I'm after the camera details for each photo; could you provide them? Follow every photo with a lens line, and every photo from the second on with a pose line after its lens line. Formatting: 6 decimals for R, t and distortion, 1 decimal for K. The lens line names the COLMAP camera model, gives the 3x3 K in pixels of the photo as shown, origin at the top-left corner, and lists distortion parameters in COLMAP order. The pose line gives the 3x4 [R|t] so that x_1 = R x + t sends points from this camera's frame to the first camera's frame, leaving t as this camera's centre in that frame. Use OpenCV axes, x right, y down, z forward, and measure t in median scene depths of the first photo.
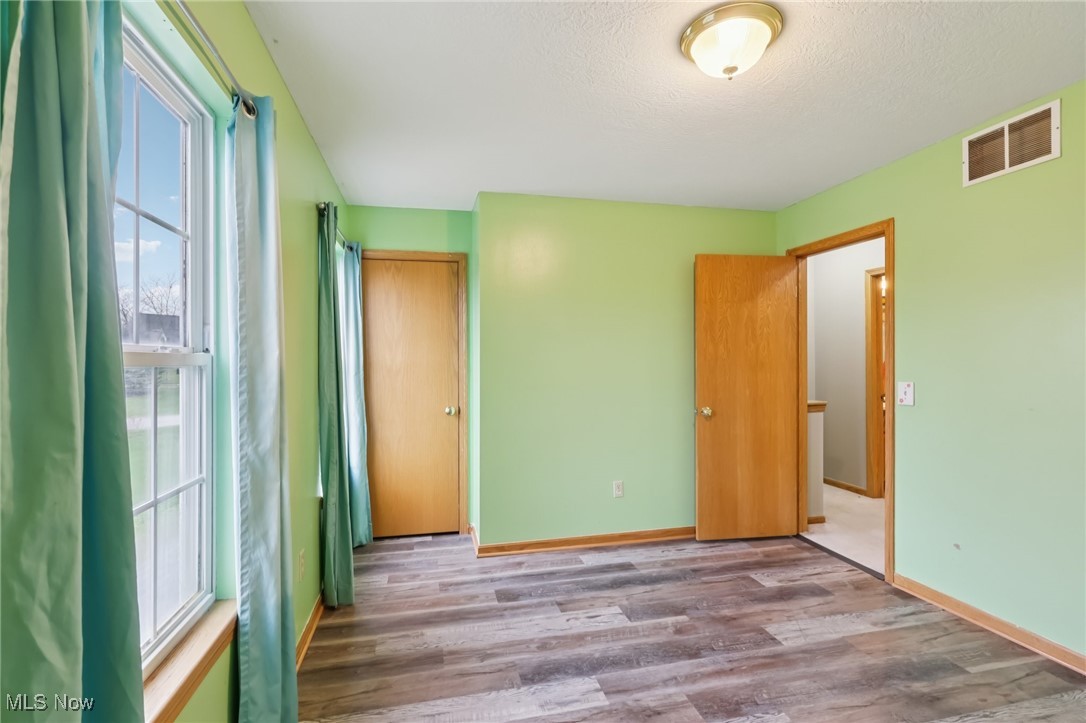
lens RADIAL K [[504.8, 0, 541.1], [0, 504.8, 351.3], [0, 0, 1]] dist [-0.002620, 0.000417]
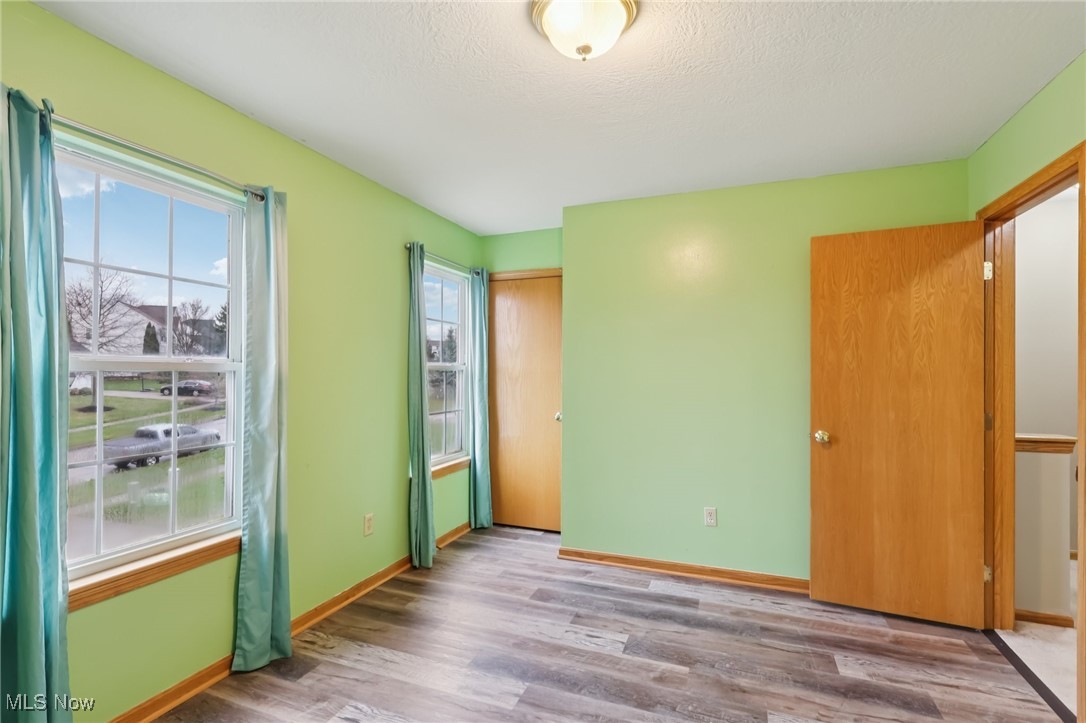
lens RADIAL K [[505.8, 0, 536.2], [0, 505.8, 357.7], [0, 0, 1]] dist [-0.002409, 0.000371]
pose [[0.826487, -0.005994, -0.562924, 0.493474], [0.002866, 0.999975, -0.006439, 0.000952], [0.562949, 0.003708, 0.826483, 0.124486]]
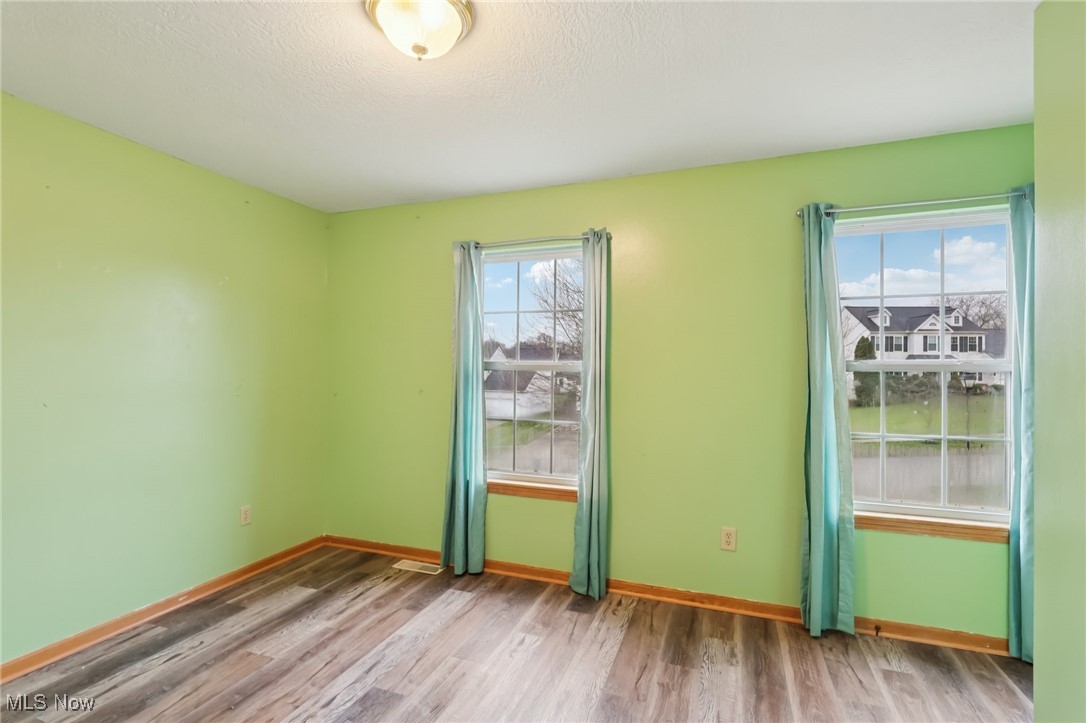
lens RADIAL K [[505.8, 0, 536.2], [0, 505.8, 357.7], [0, 0, 1]] dist [-0.002409, 0.000371]
pose [[-0.553717, -0.011688, -0.832623, 0.618626], [0.014540, 0.999613, -0.023702, 0.011299], [0.832578, -0.025230, -0.553333, 1.021683]]
